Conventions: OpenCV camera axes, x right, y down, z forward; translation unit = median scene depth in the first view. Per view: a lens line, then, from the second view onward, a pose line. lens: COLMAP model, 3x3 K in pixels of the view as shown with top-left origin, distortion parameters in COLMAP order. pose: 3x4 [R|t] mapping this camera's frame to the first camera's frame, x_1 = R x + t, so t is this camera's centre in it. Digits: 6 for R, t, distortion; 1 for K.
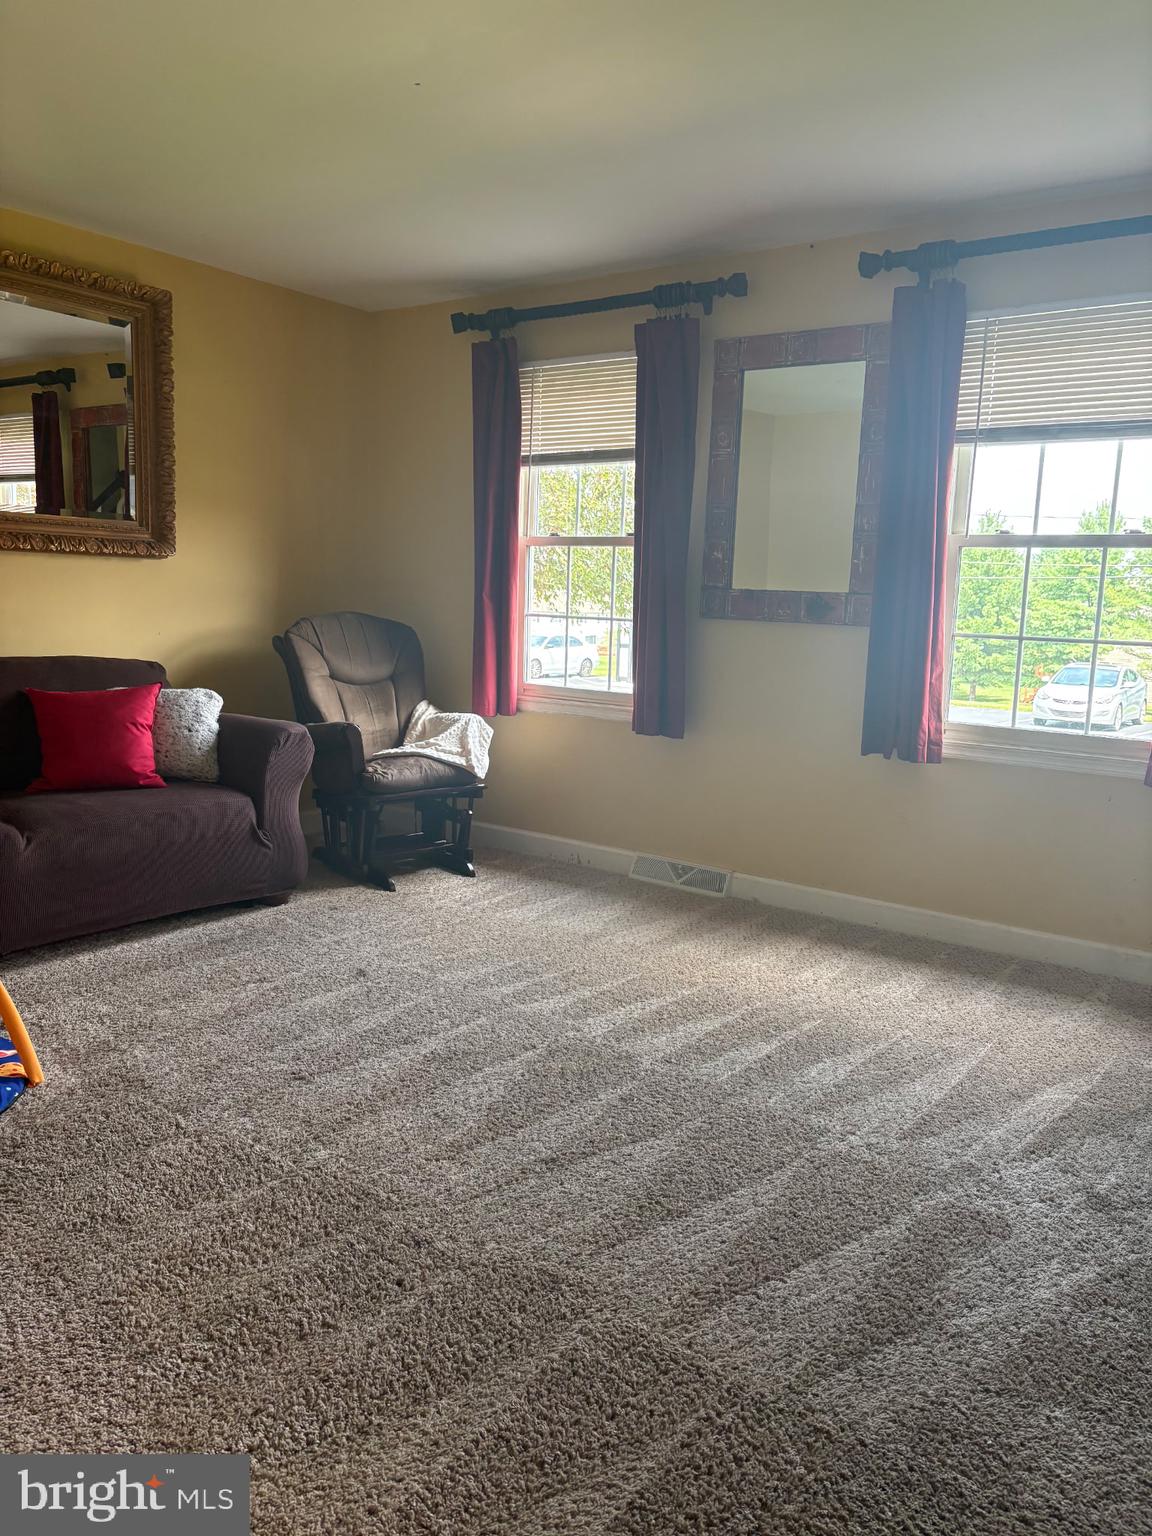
lens RADIAL K [[1137.7, 0, 576.0], [0, 1137.7, 768.0], [0, 0, 1]] dist [-0.001947, -0.000161]
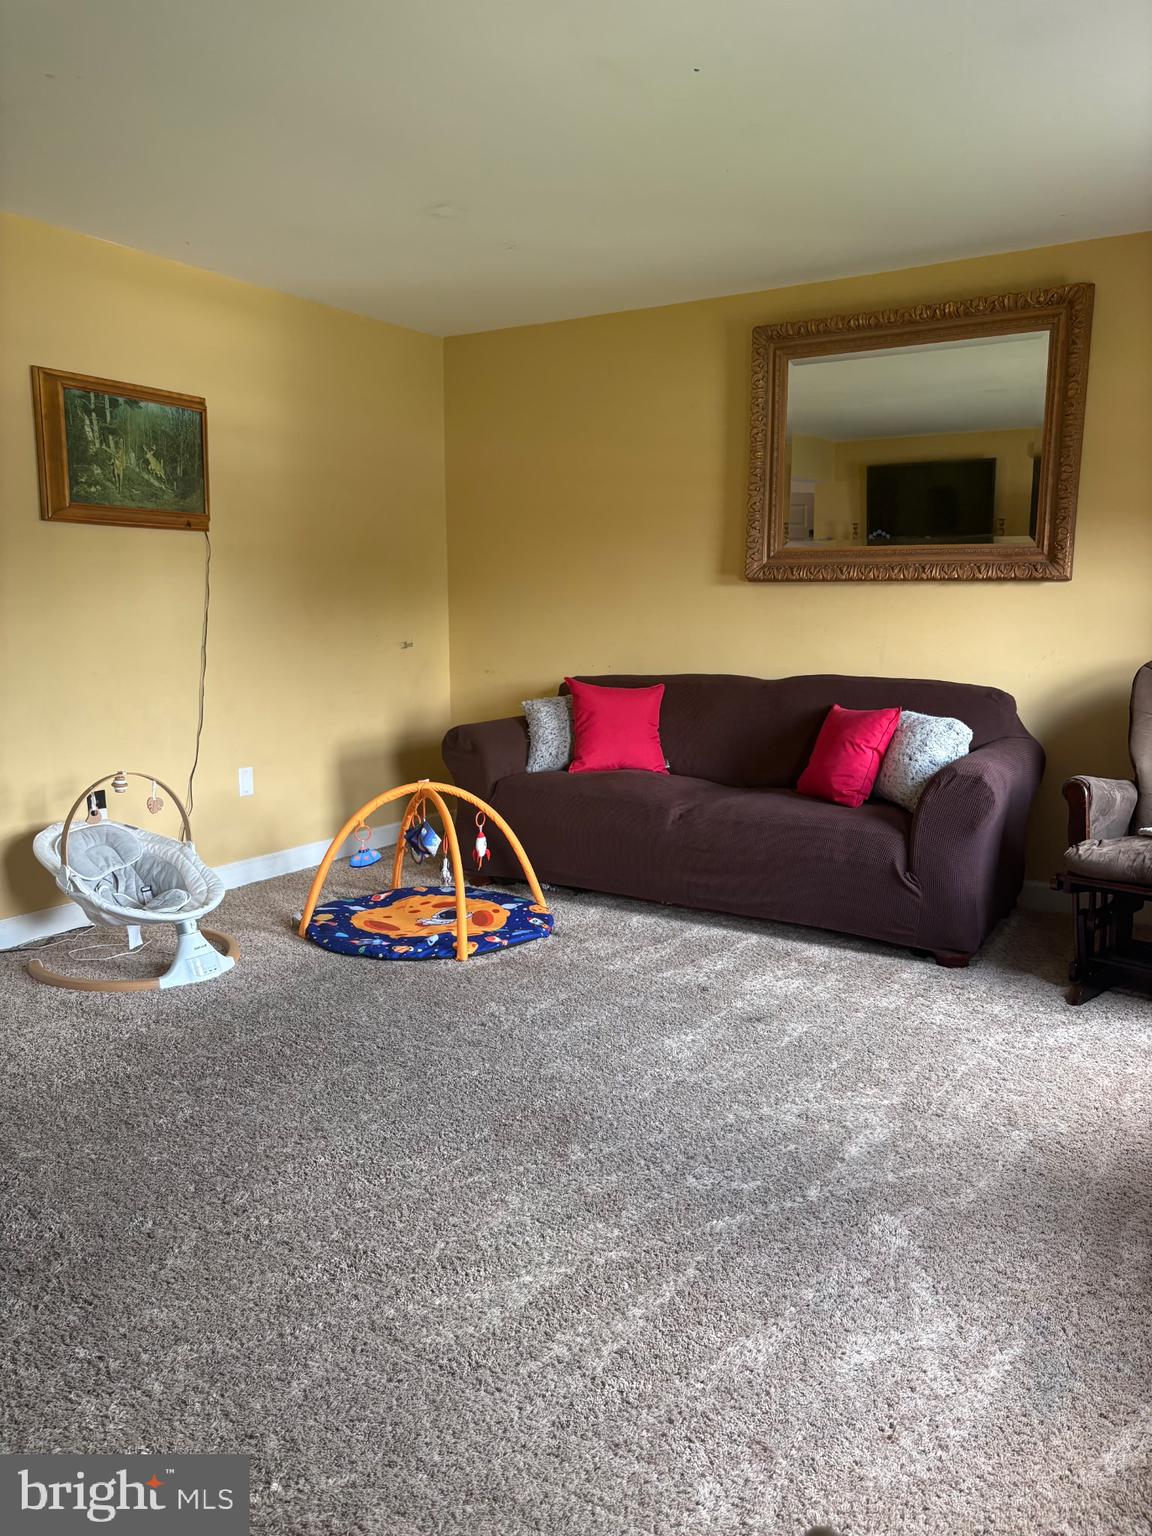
lens RADIAL K [[1137.7, 0, 576.0], [0, 1137.7, 768.0], [0, 0, 1]] dist [-0.001947, -0.000161]
pose [[0.076573, 0.125821, -0.989093, 0.597916], [-0.153587, 0.981654, 0.112985, -0.091221], [0.985164, 0.143261, 0.094493, 0.630508]]
